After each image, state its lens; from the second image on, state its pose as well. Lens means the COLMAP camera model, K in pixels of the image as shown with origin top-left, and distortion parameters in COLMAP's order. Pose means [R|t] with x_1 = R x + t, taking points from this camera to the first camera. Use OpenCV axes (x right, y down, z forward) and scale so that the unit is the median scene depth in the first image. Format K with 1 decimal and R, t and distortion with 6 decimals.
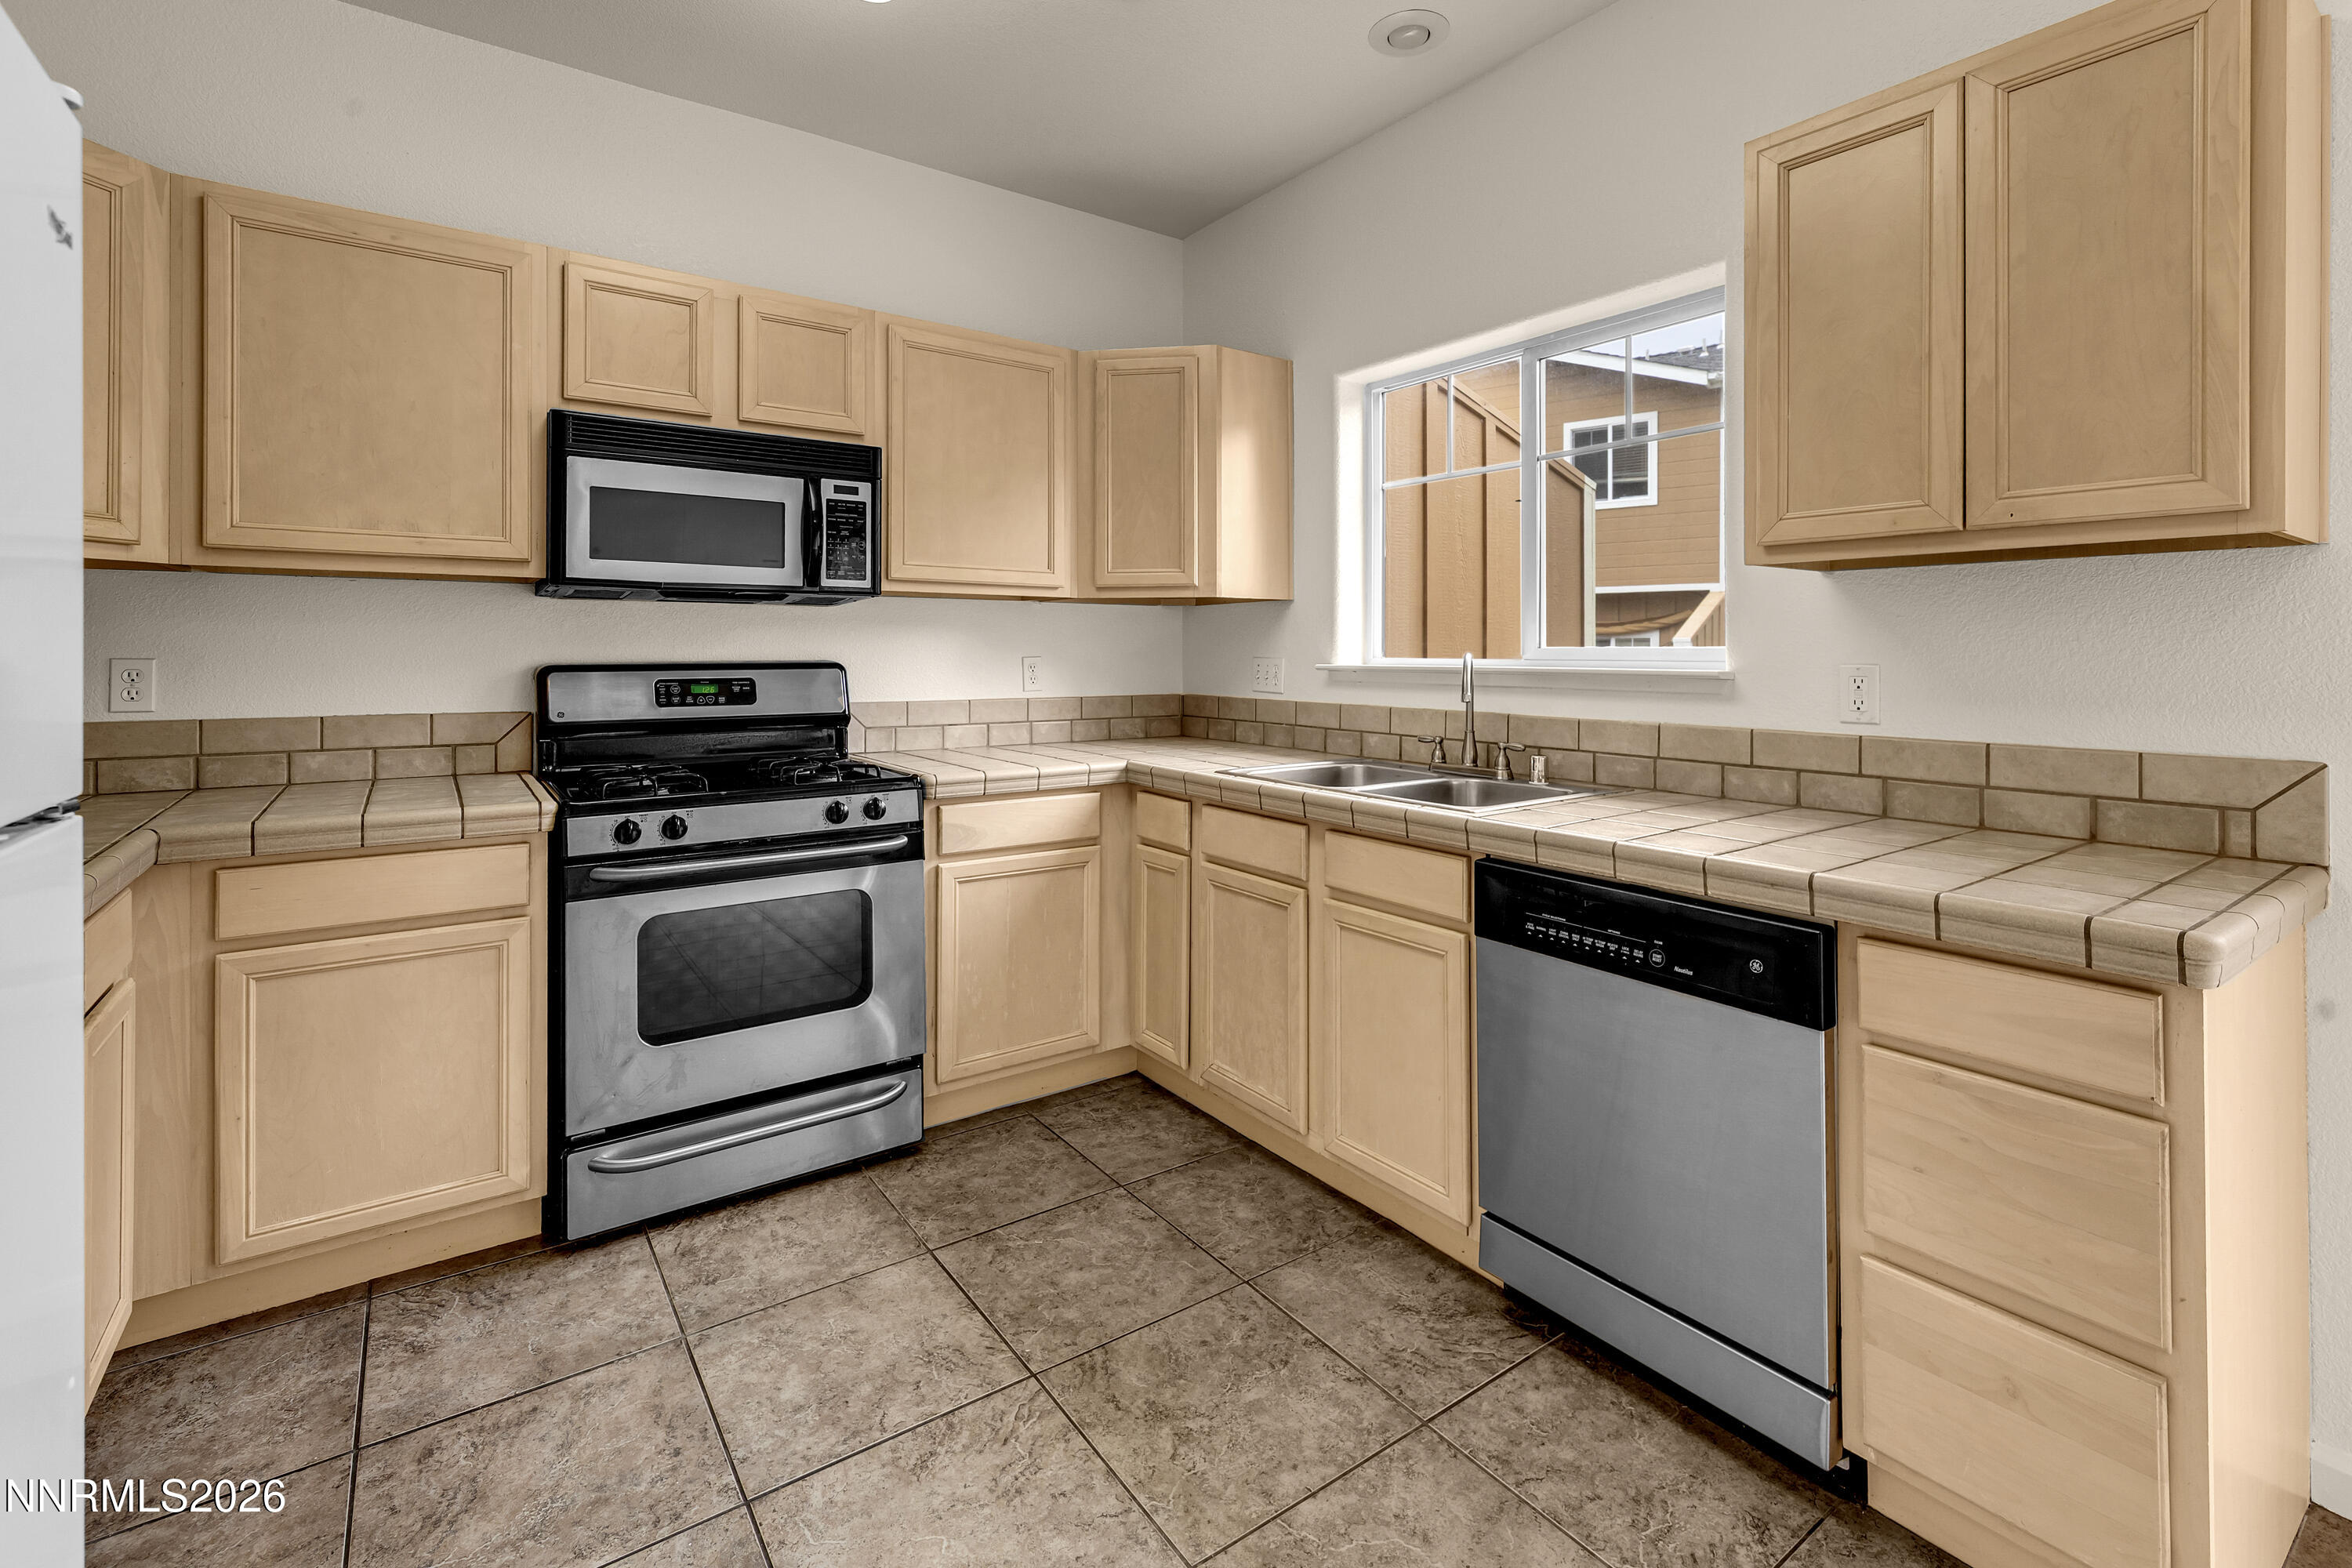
lens RADIAL K [[1057.0, 0, 1189.3], [0, 1057.0, 640.8], [0, 0, 1]] dist [0.001902, 0.000122]
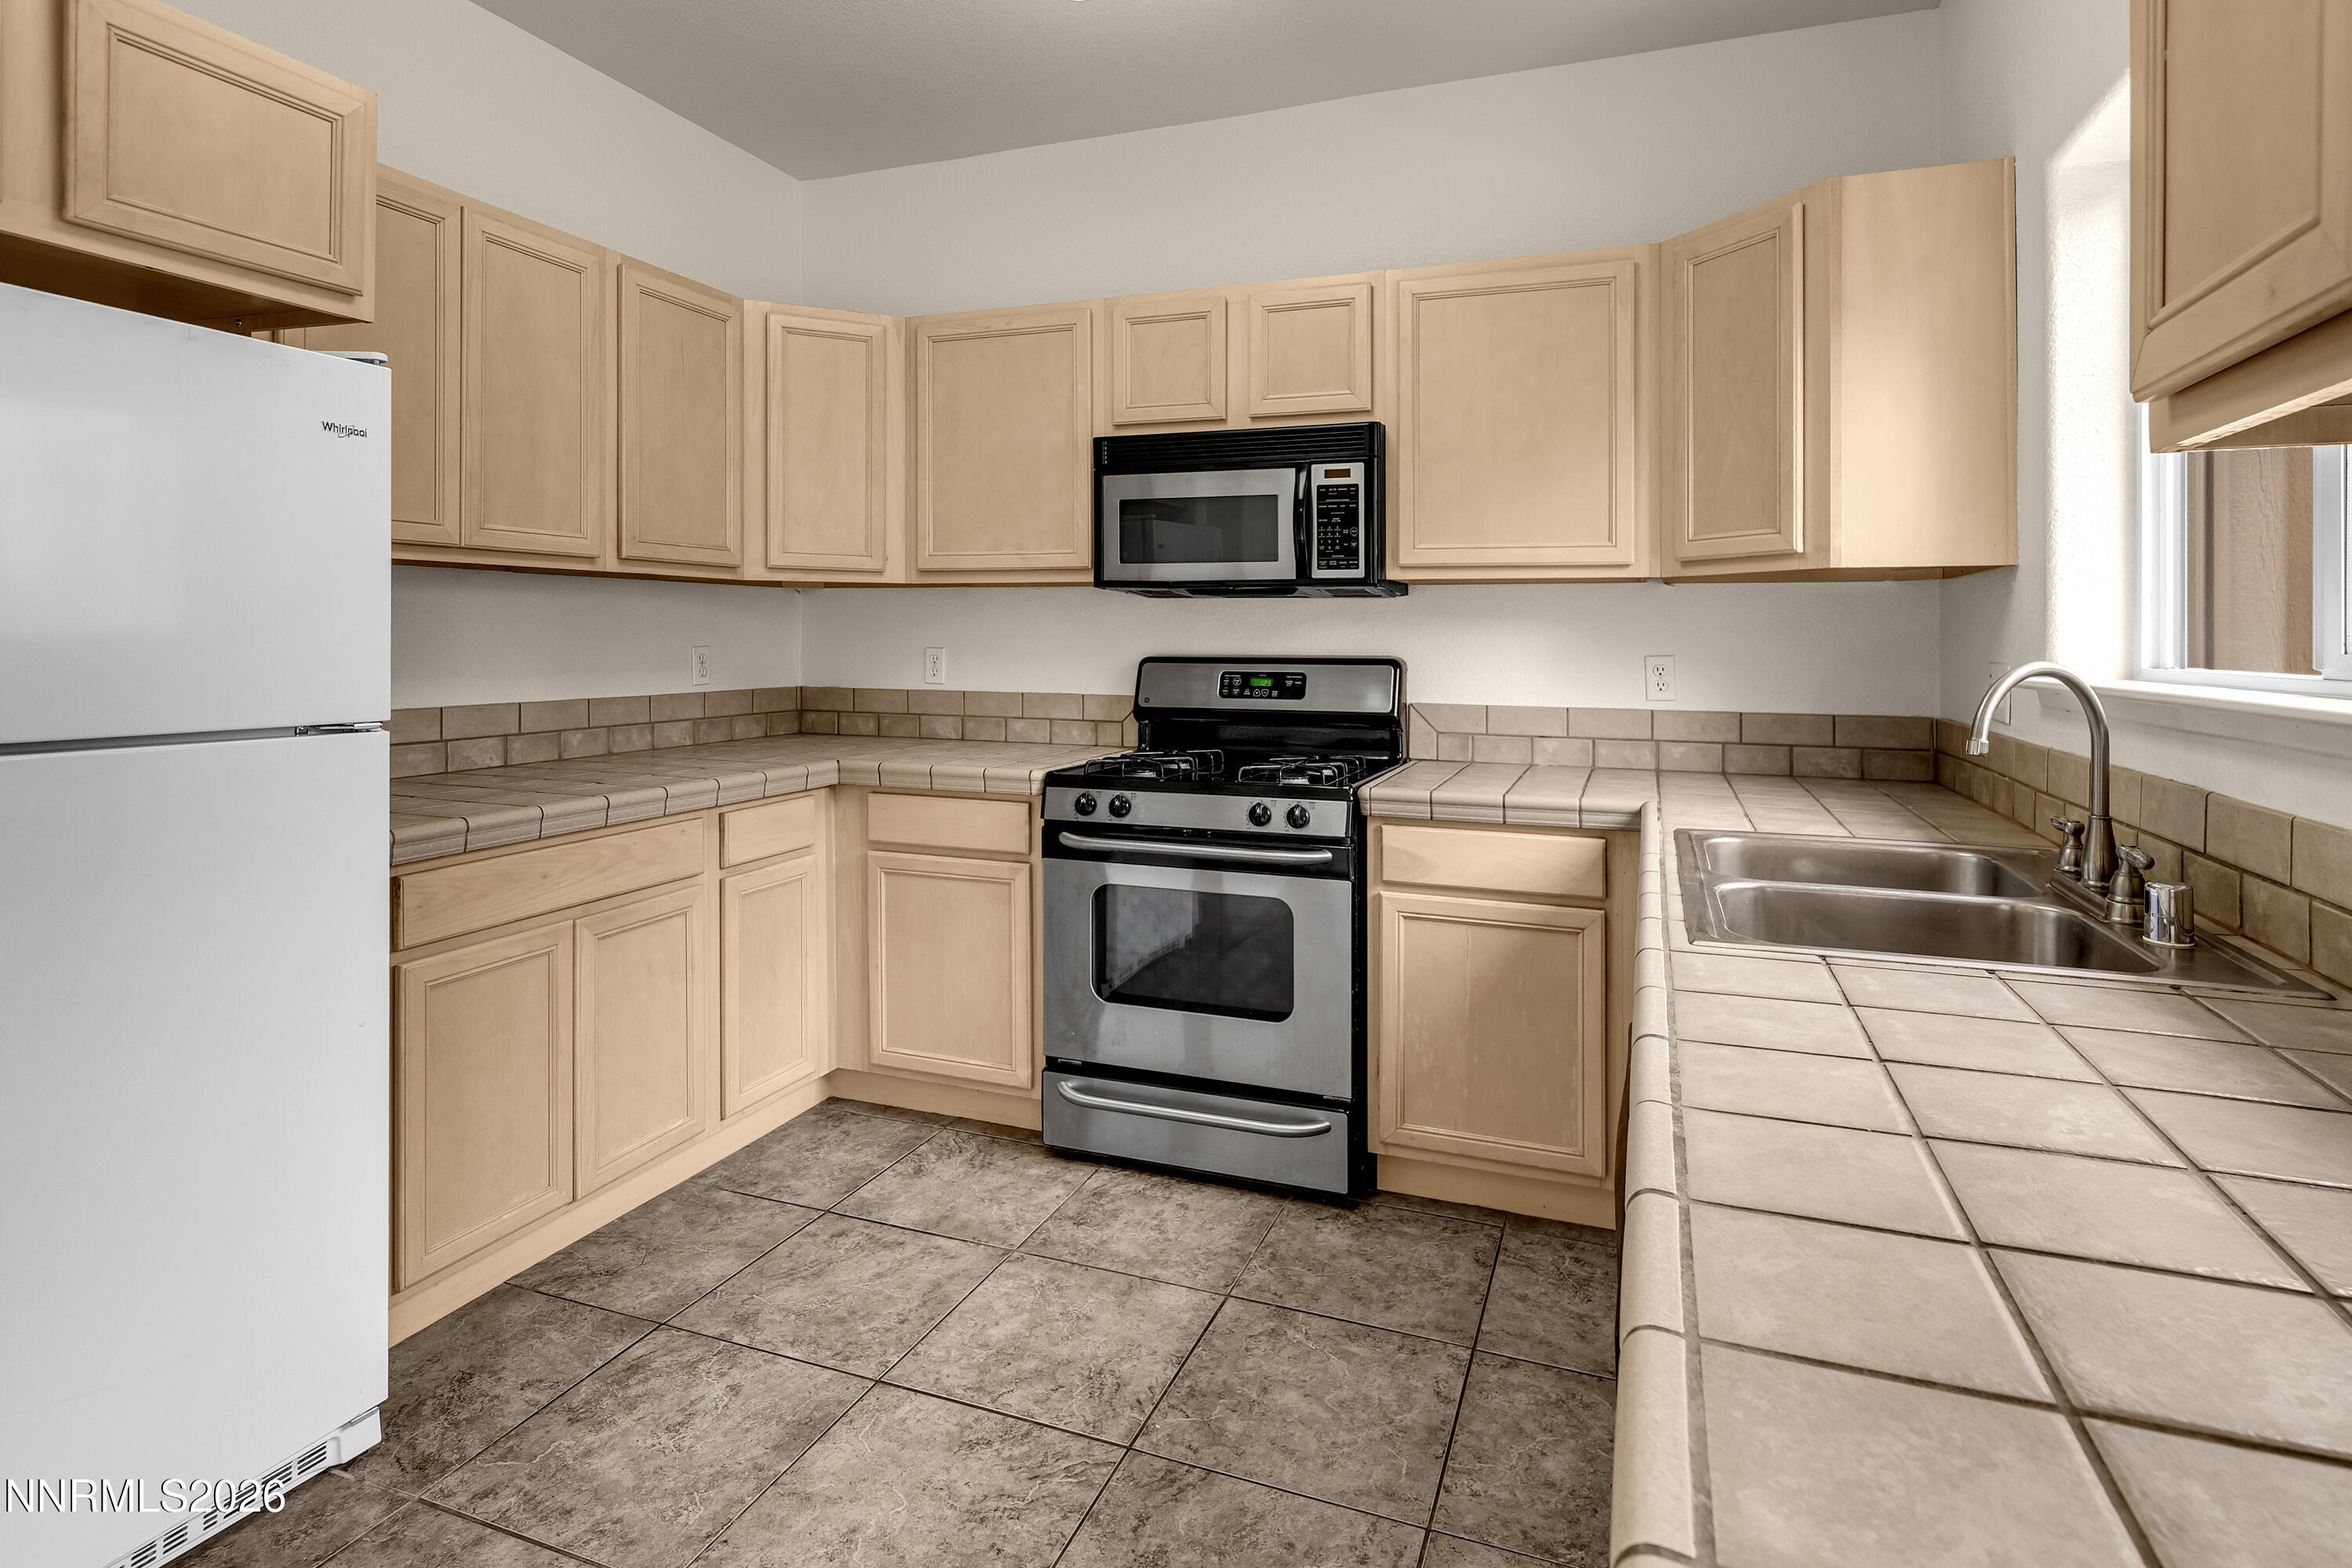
lens RADIAL K [[1191.6, 0, 1209.8], [0, 1191.6, 638.6], [0, 0, 1]] dist [0.004350, -0.000622]
pose [[0.557555, 0.000862, -0.830139, 0.566106], [0.000753, 0.999999, 0.001544, 0.001392], [0.830139, -0.001487, 0.557554, 0.376759]]
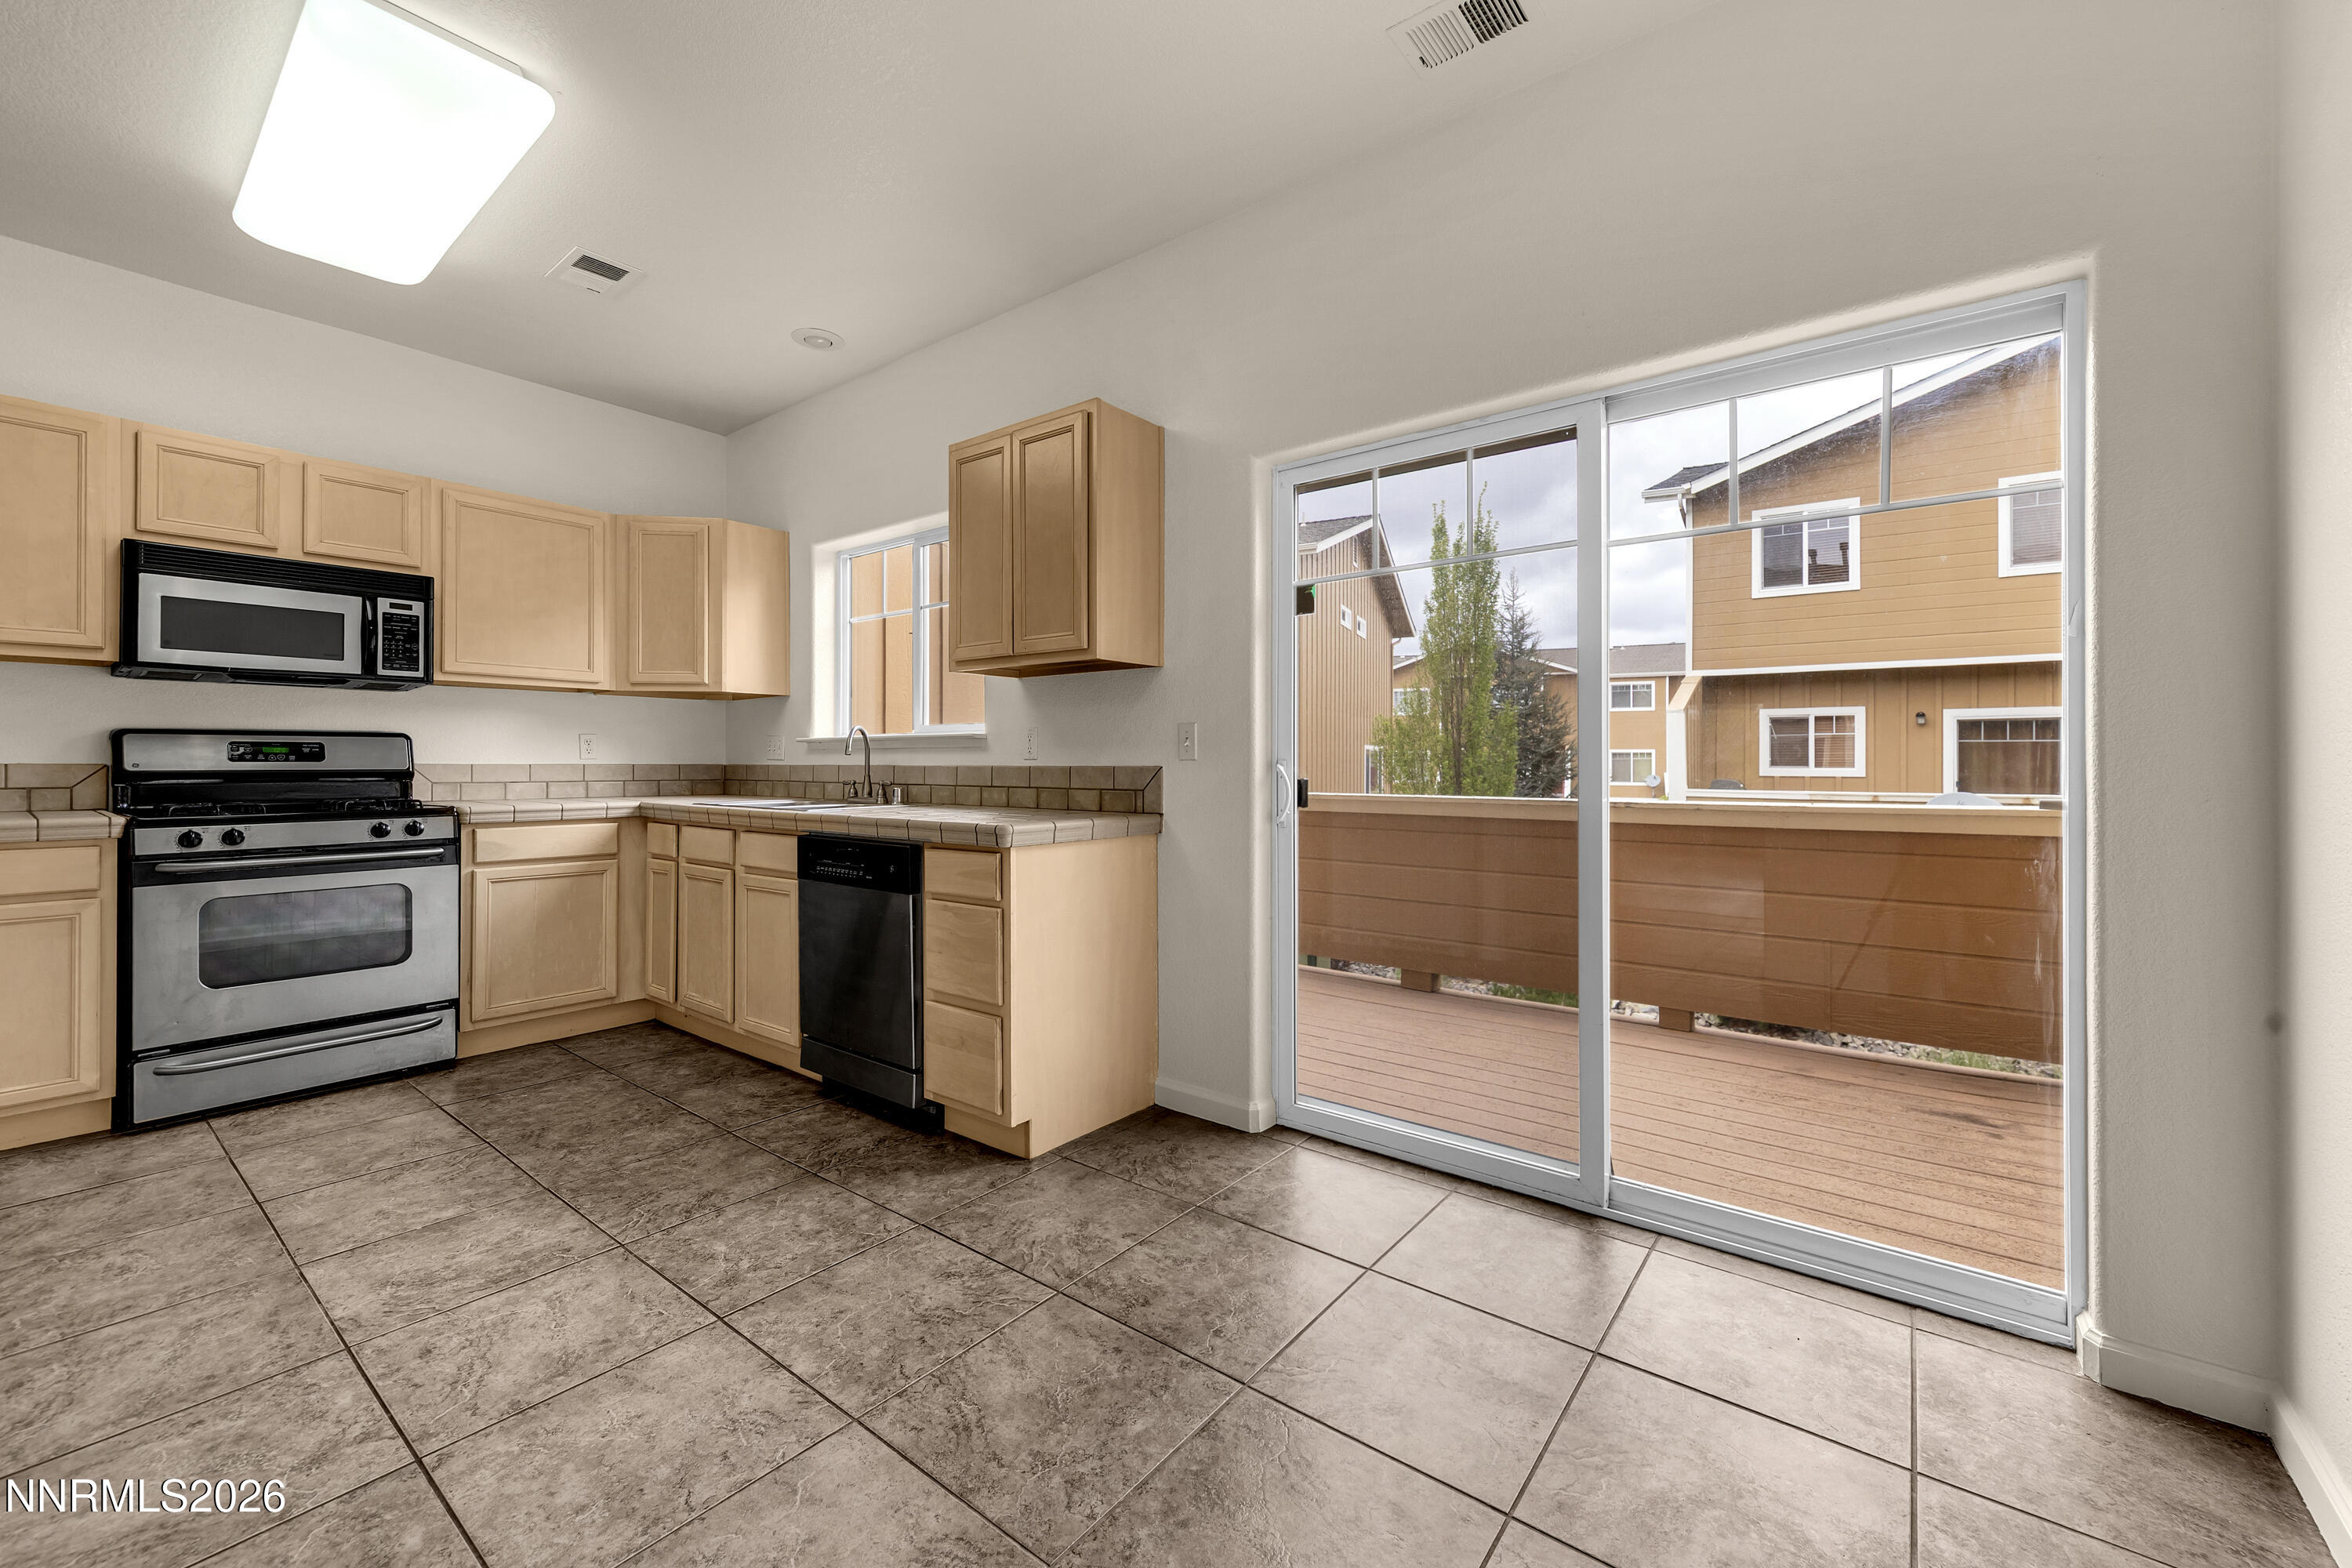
lens RADIAL K [[933.8, 0, 1207.6], [0, 933.8, 753.1], [0, 0, 1]] dist [-0.001242, 0.000733]
pose [[0.956590, 0.002427, 0.291428, 0.393517], [-0.001946, 0.999996, -0.001939, 0.060116], [-0.291432, 0.001288, 0.956591, -0.574285]]
